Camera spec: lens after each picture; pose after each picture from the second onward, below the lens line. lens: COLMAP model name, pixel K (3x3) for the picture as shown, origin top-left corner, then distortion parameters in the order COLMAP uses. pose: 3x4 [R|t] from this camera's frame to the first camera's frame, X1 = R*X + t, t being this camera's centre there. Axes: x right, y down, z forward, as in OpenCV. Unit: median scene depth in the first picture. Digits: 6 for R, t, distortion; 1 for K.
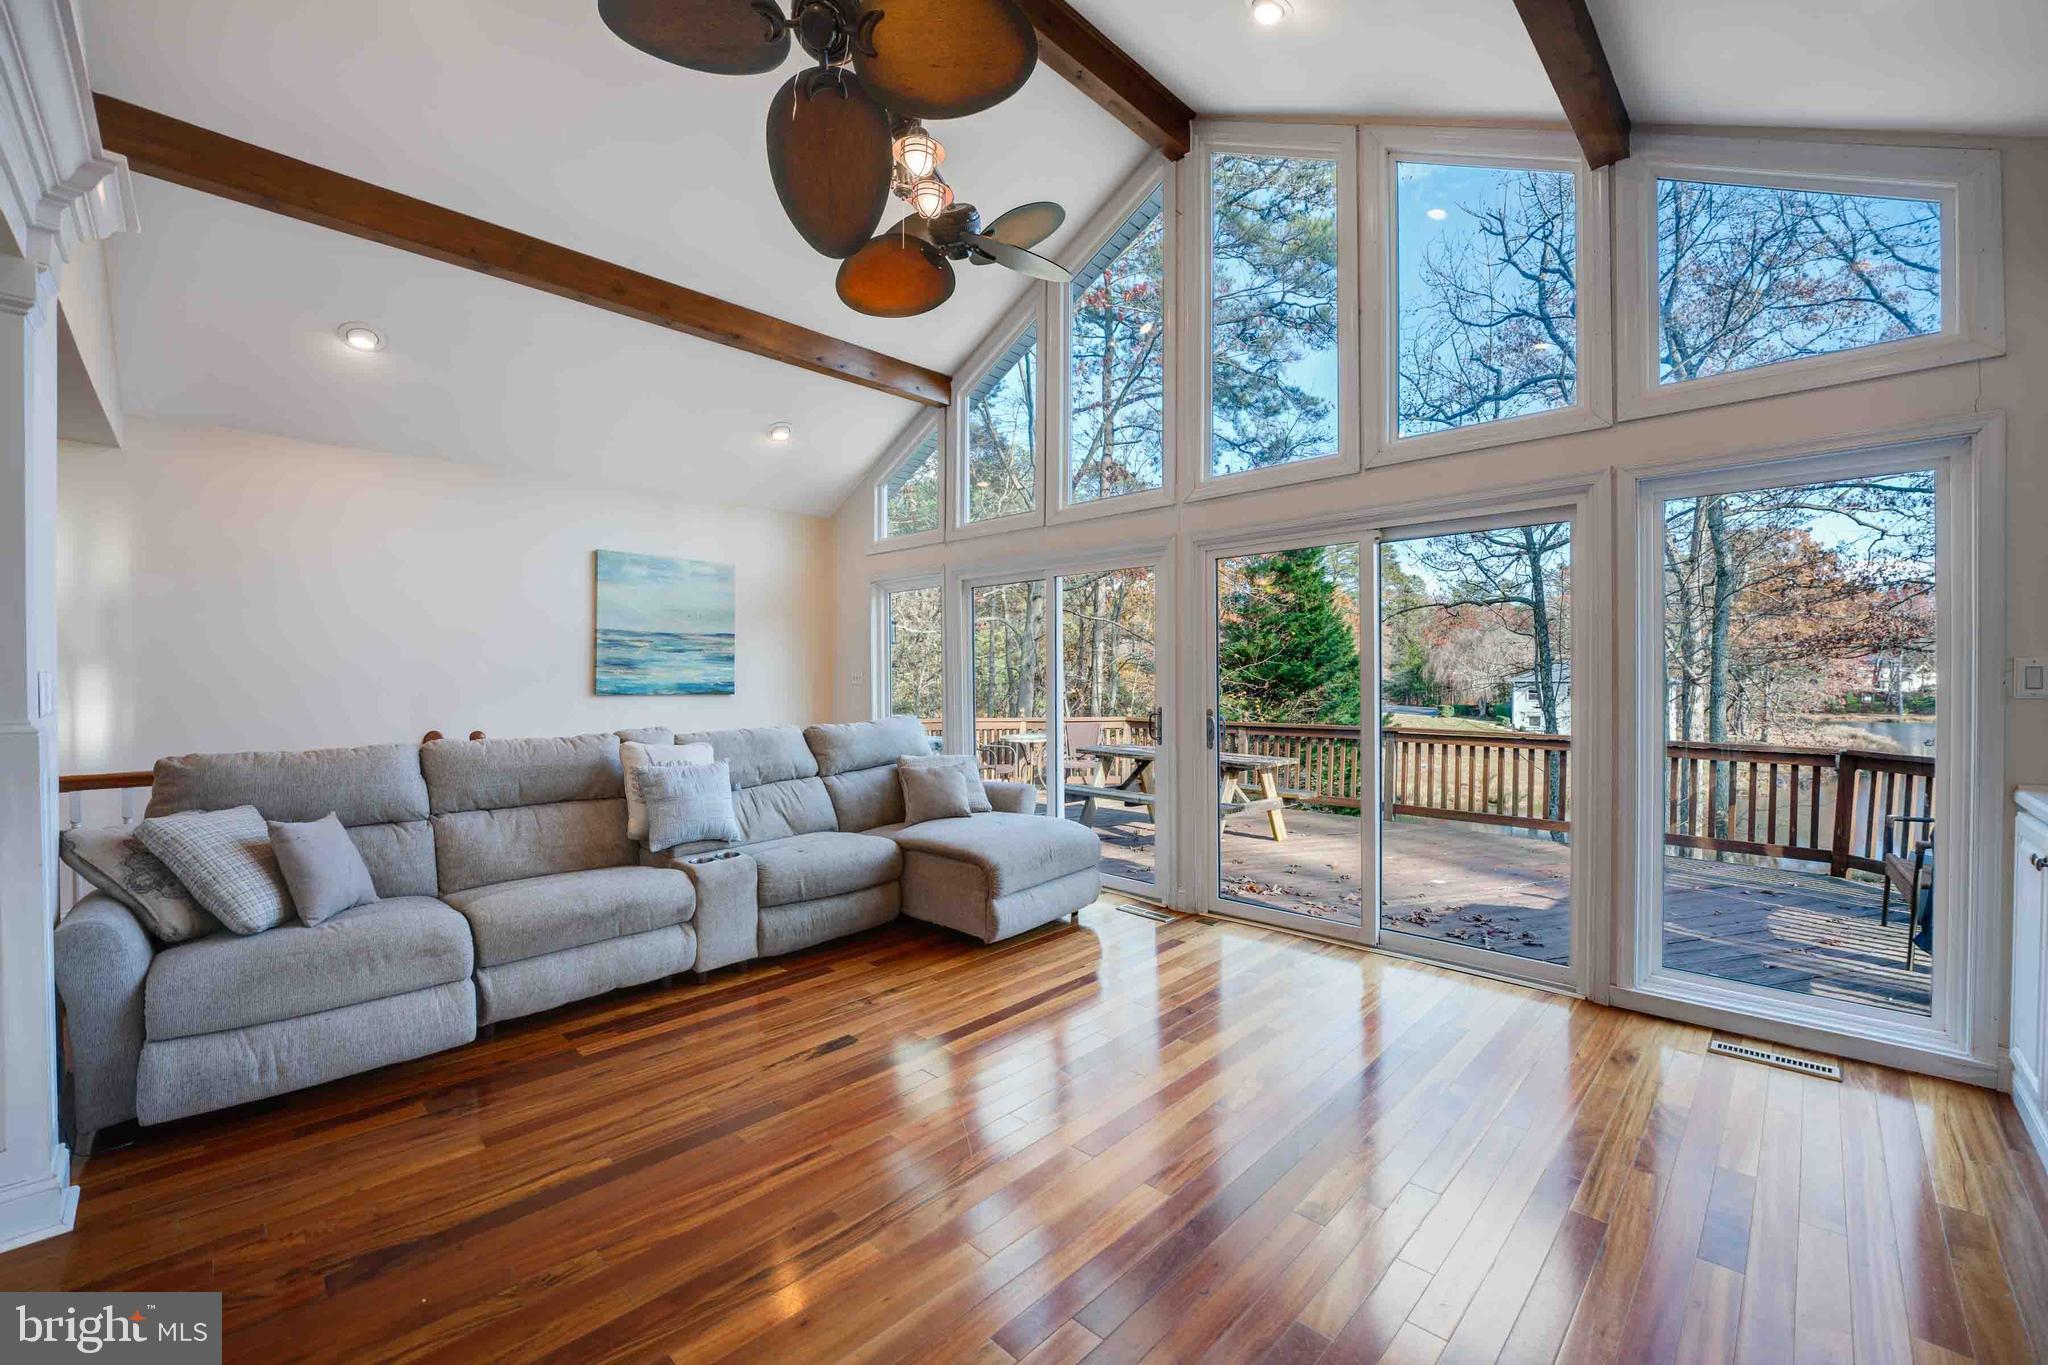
lens RADIAL K [[838.1, 0, 1013.1], [0, 838.1, 682.8], [0, 0, 1]] dist [-0.026653, 0.002146]
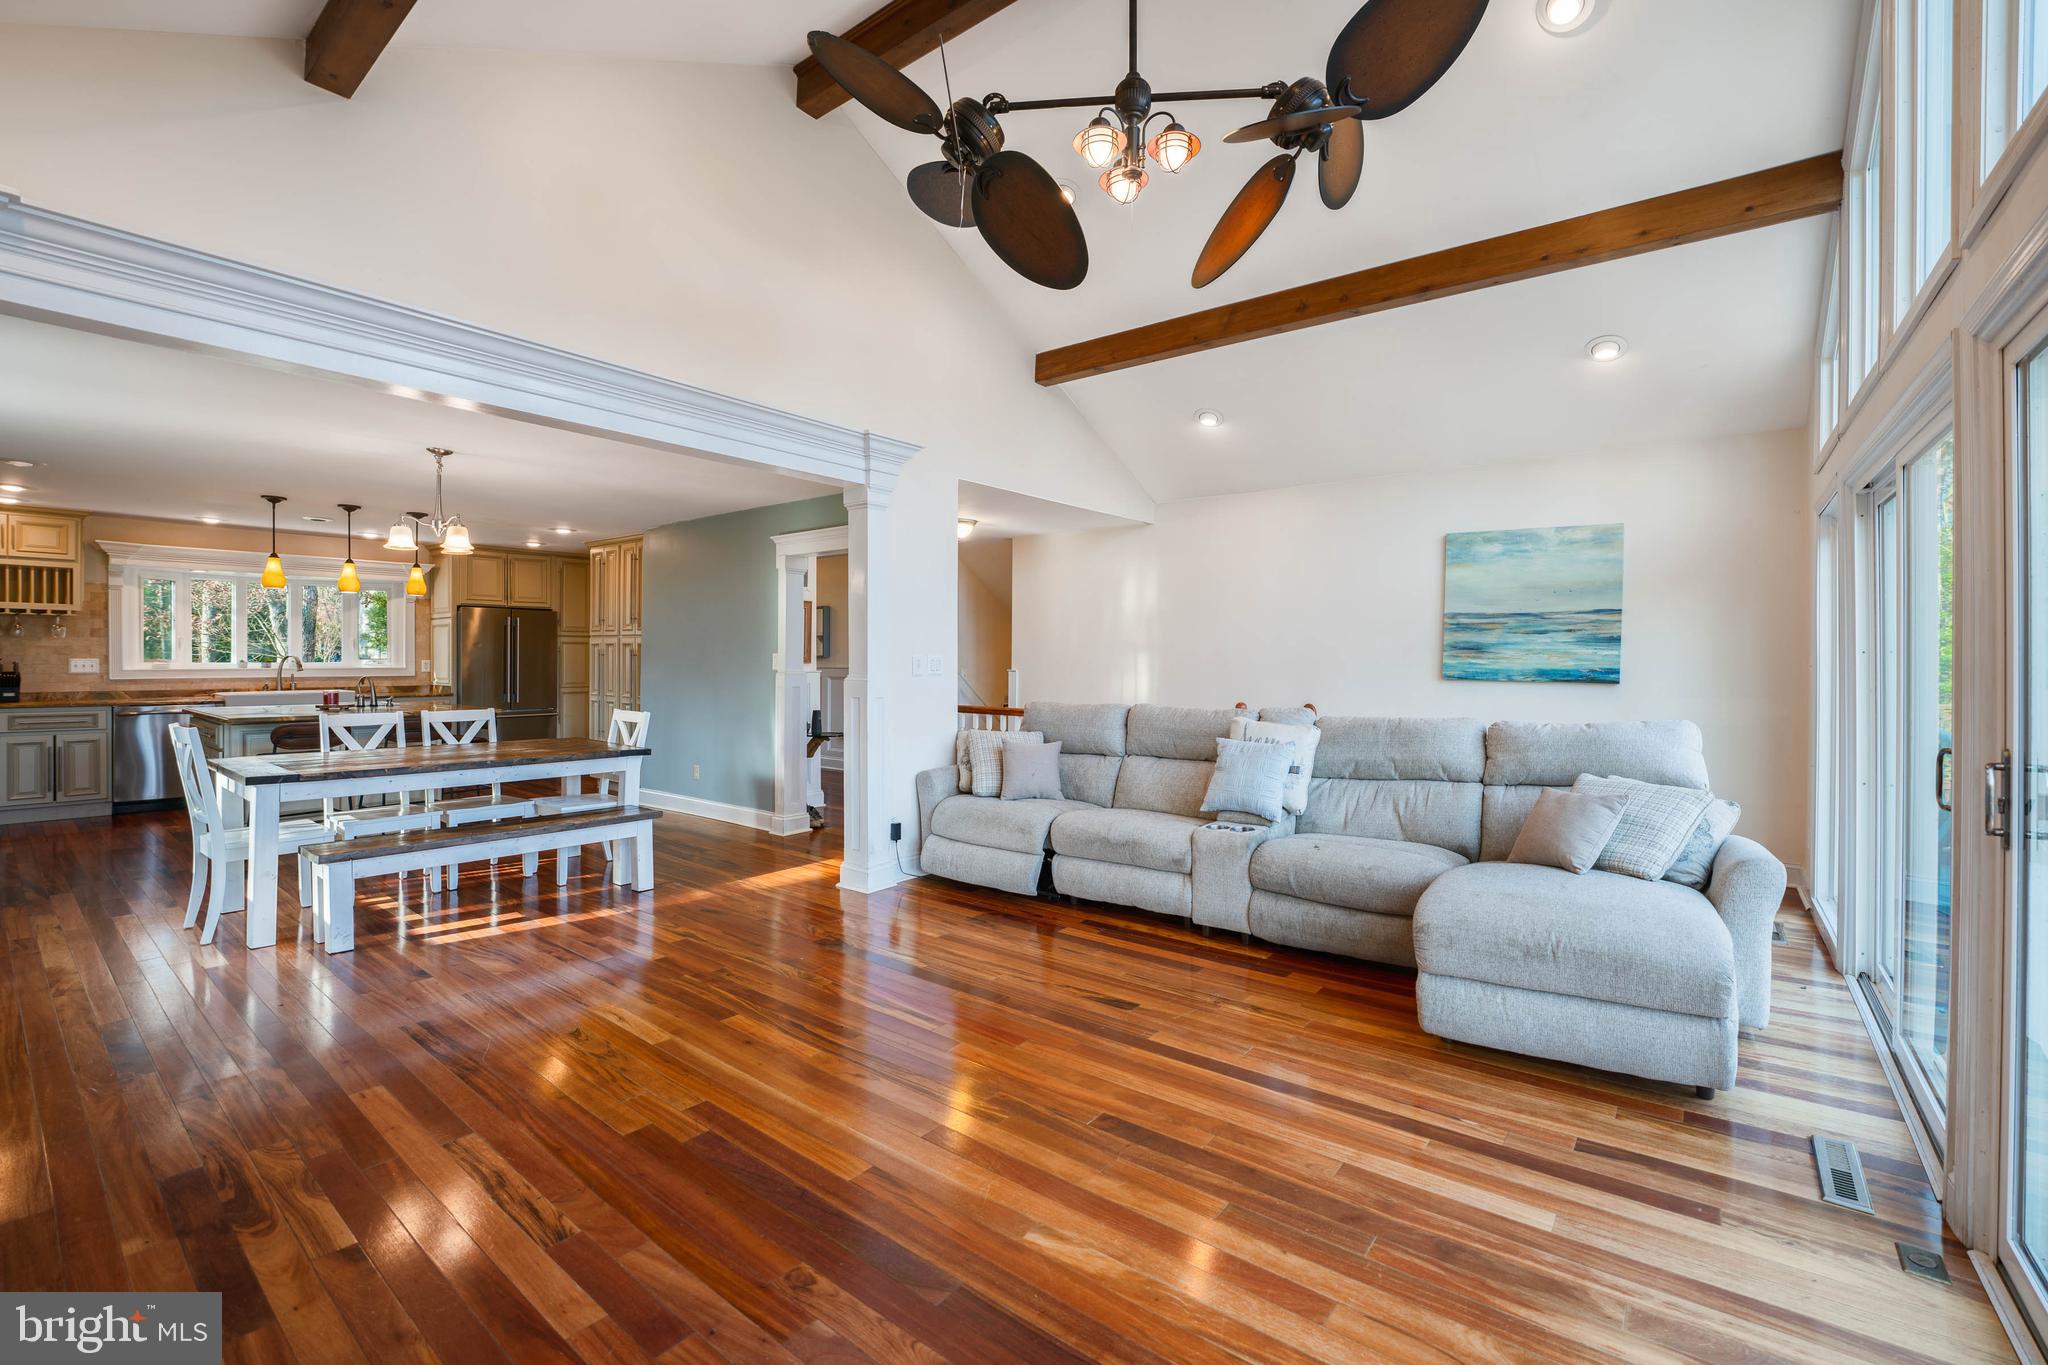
lens RADIAL K [[838.1, 0, 1051.0], [0, 838.1, 666.8], [0, 0, 1]] dist [-0.026653, 0.002146]
pose [[0.134748, 0.010361, -0.990826, 0.546225], [-0.012448, 0.999884, 0.008762, -0.004109], [0.990802, 0.011153, 0.134861, 0.500932]]
